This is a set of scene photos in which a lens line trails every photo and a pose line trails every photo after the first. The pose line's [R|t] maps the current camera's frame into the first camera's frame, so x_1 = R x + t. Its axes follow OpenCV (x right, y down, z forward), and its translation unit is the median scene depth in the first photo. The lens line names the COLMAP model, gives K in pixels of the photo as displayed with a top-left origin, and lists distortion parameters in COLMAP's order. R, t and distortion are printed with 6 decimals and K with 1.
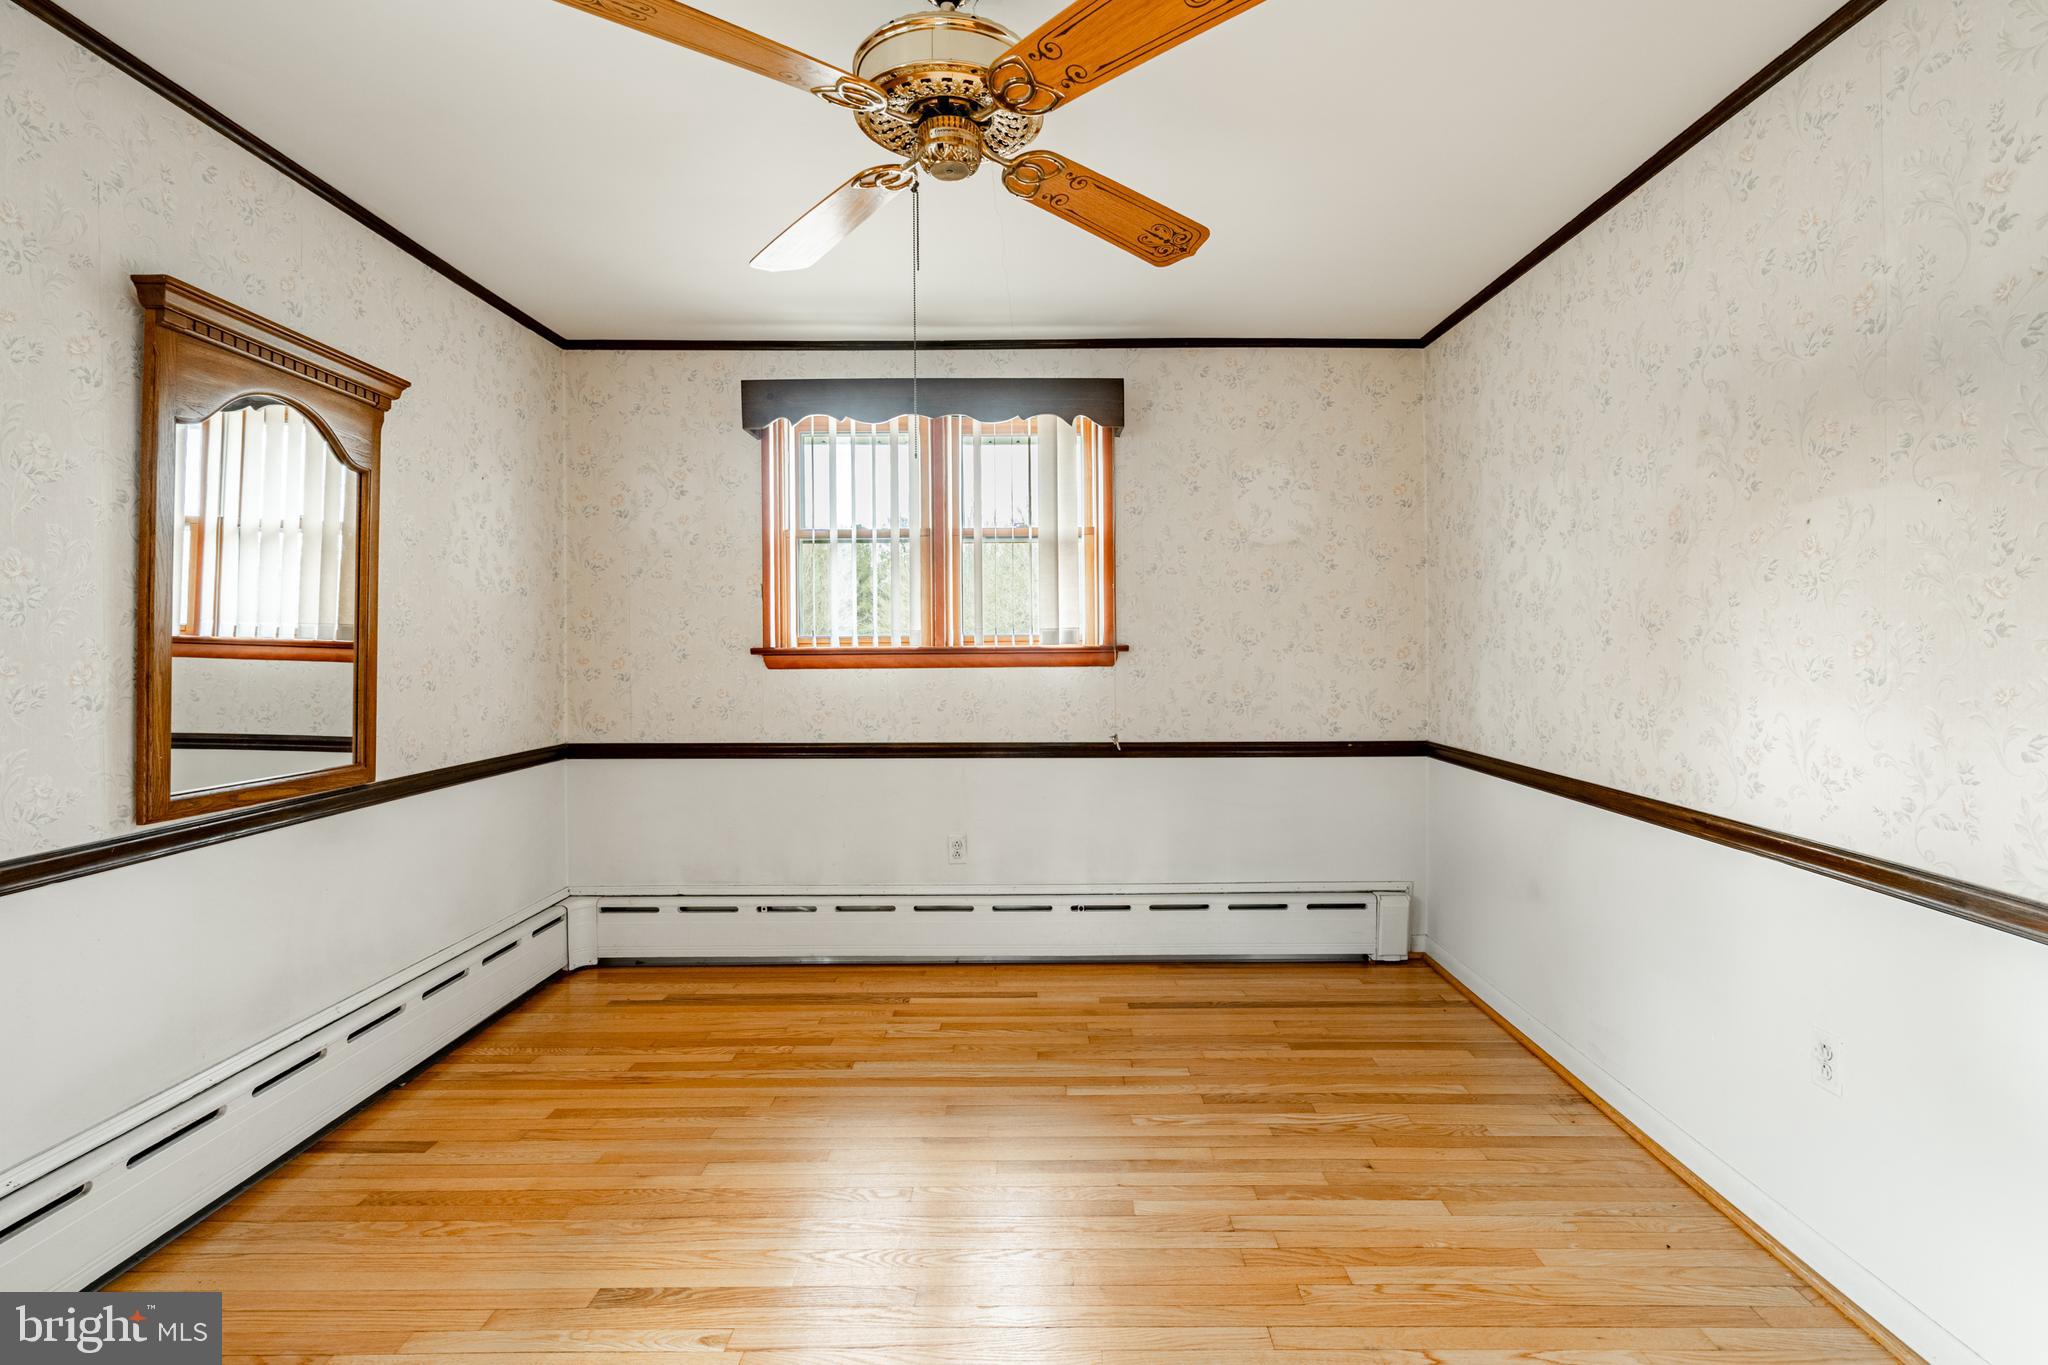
lens RADIAL K [[971.5, 0, 1029.9], [0, 971.5, 679.6], [0, 0, 1]] dist [-0.001808, 0.000950]
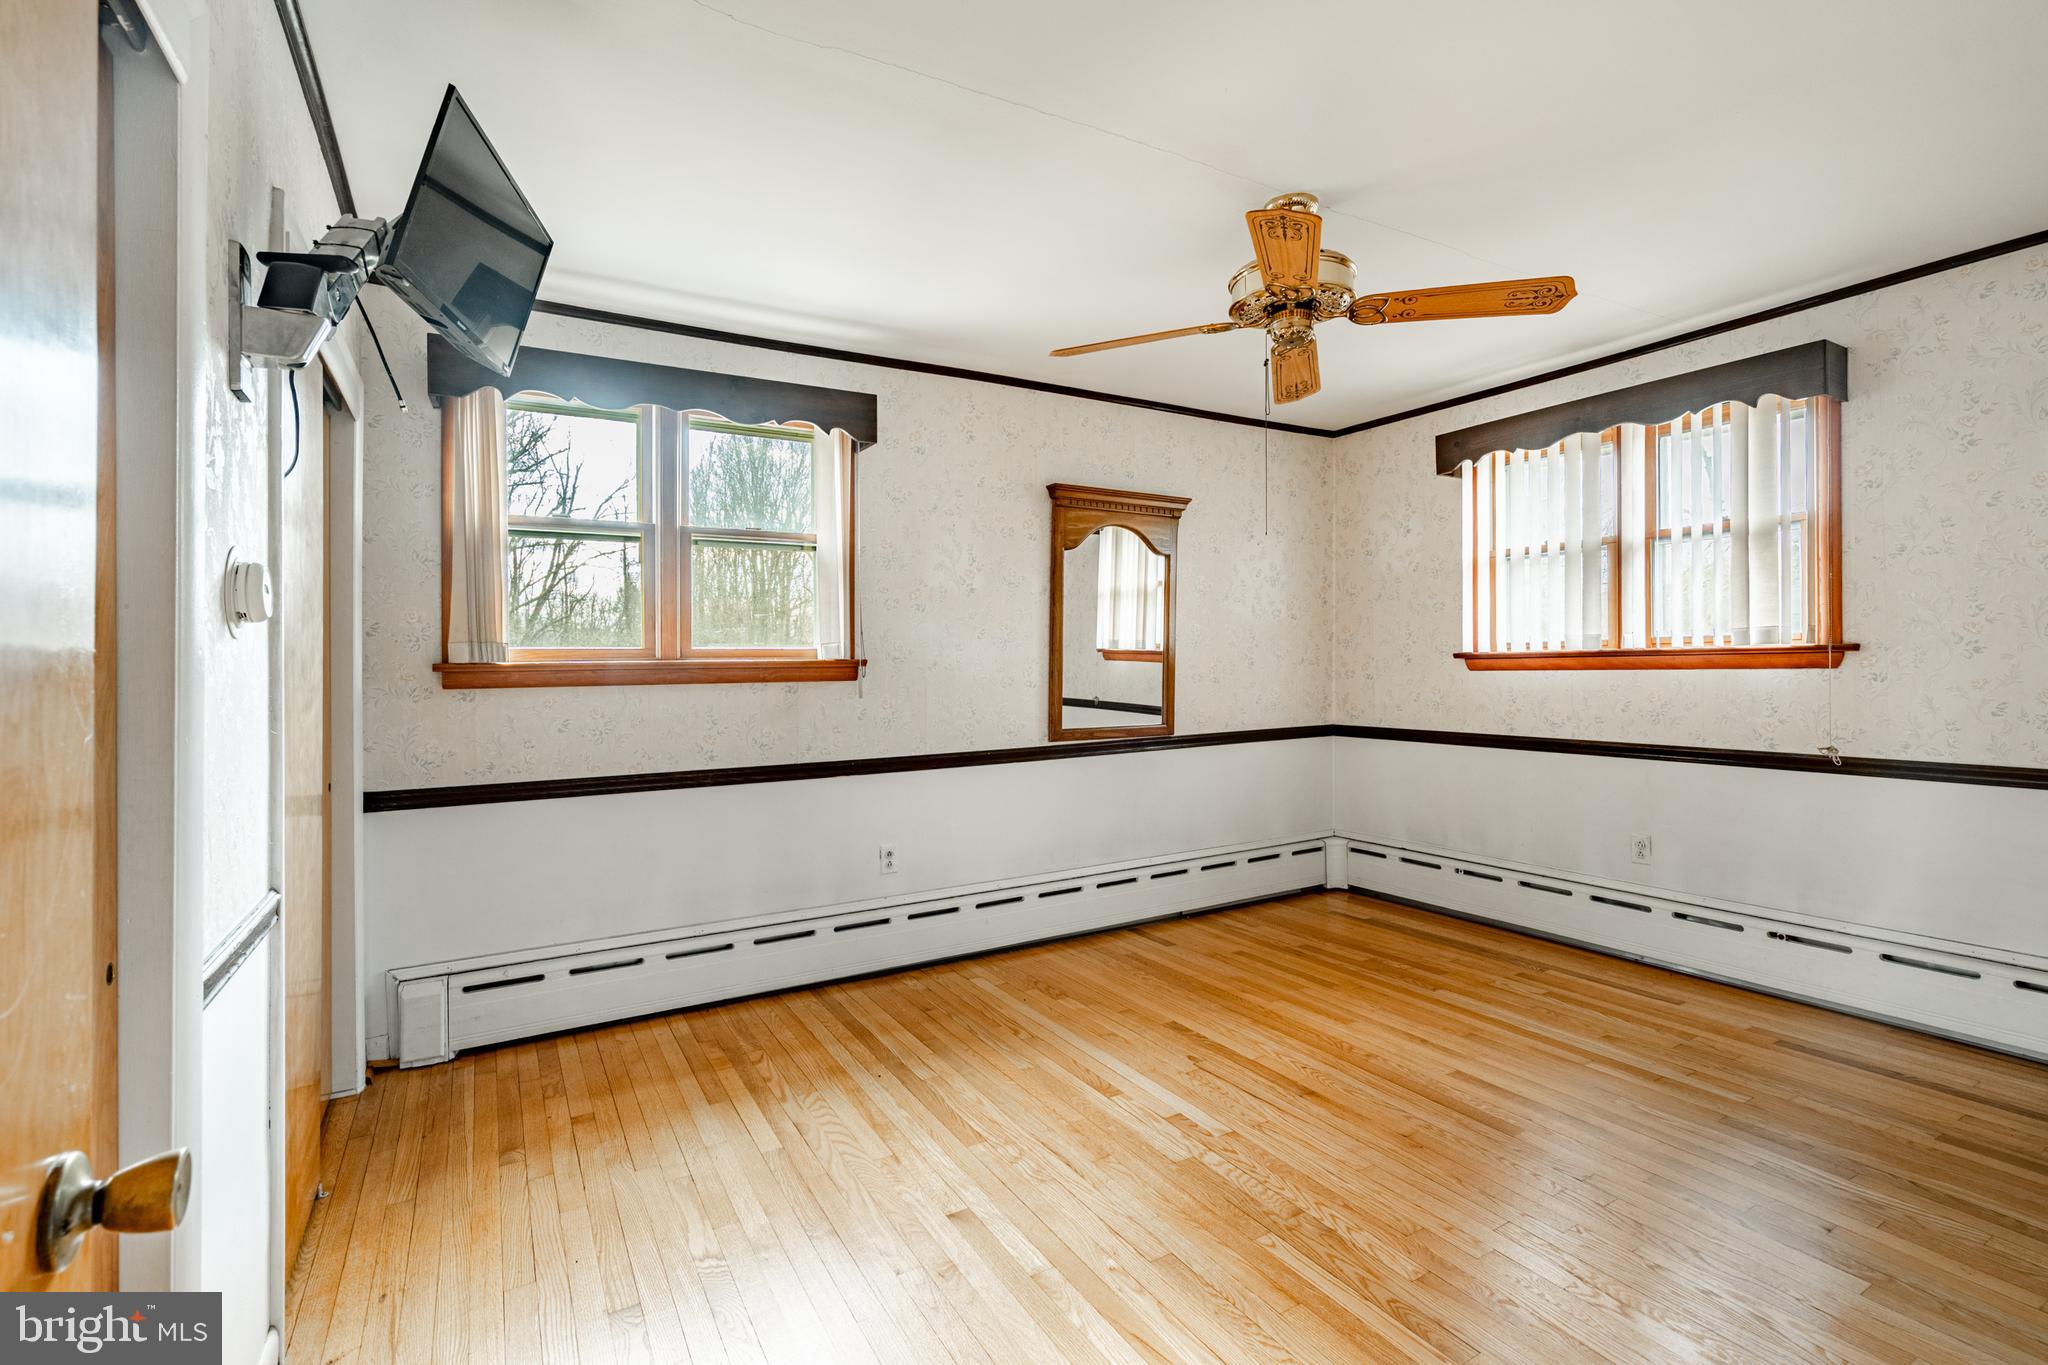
lens RADIAL K [[931.7, 0, 1021.3], [0, 931.7, 684.5], [0, 0, 1]] dist [-0.000677, 0.001008]
pose [[0.500946, 0.015178, -0.865345, 0.503322], [-0.014722, 0.999851, 0.009015, 0.004624], [0.865353, 0.008224, 0.501095, -0.049957]]
